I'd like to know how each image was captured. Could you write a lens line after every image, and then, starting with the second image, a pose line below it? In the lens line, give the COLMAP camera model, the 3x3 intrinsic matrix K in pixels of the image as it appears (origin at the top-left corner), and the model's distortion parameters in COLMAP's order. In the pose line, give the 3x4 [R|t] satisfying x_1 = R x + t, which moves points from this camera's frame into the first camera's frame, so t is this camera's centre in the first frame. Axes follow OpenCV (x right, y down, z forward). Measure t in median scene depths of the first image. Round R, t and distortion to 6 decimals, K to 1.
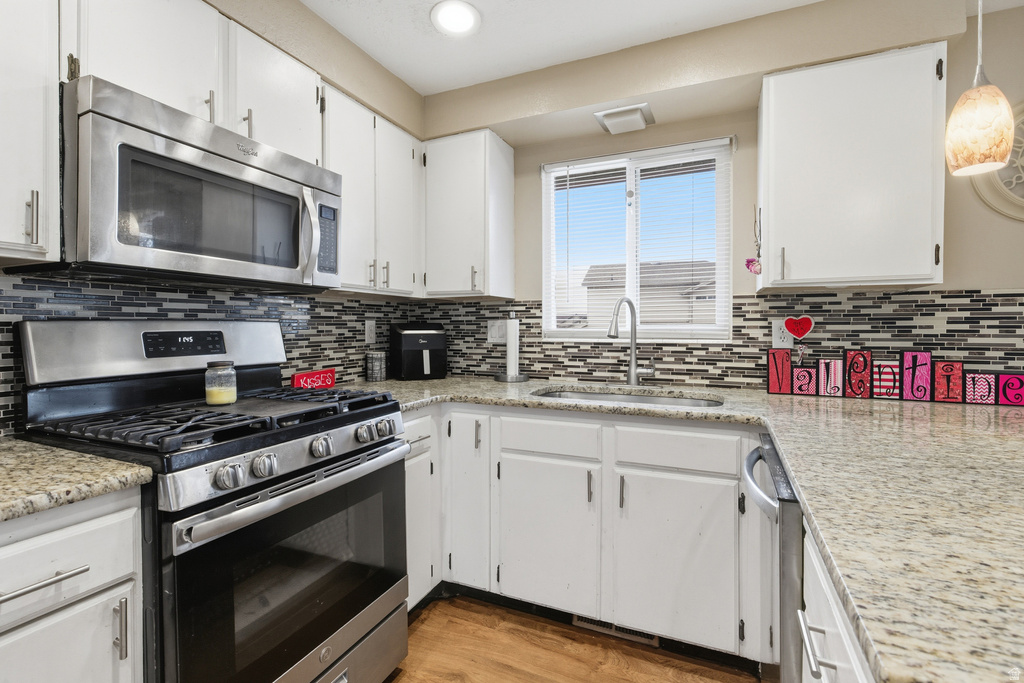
lens RADIAL K [[469.7, 0, 507.3], [0, 469.7, 332.1], [0, 0, 1]] dist [-0.002008, 0.000188]
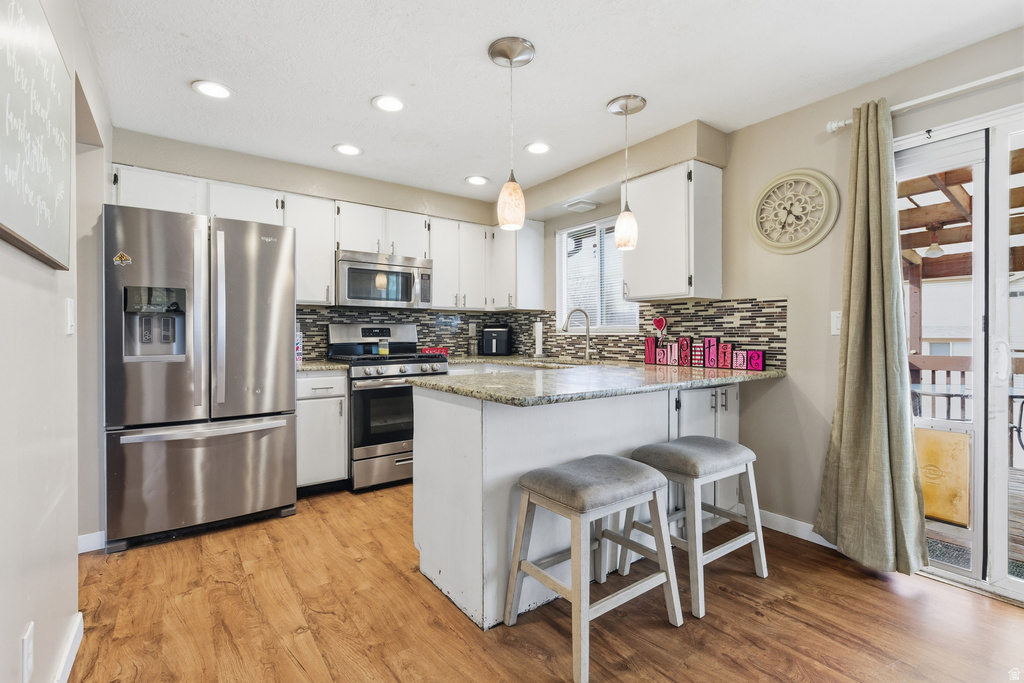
lens RADIAL K [[464.2, 0, 508.0], [0, 464.2, 336.3], [0, 0, 1]] dist [-0.002135, 0.000176]
pose [[0.868528, 0.001225, -0.495638, 0.941244], [-0.004301, 0.999978, -0.005064, 0.042933], [0.495621, 0.006530, 0.868514, -0.670917]]
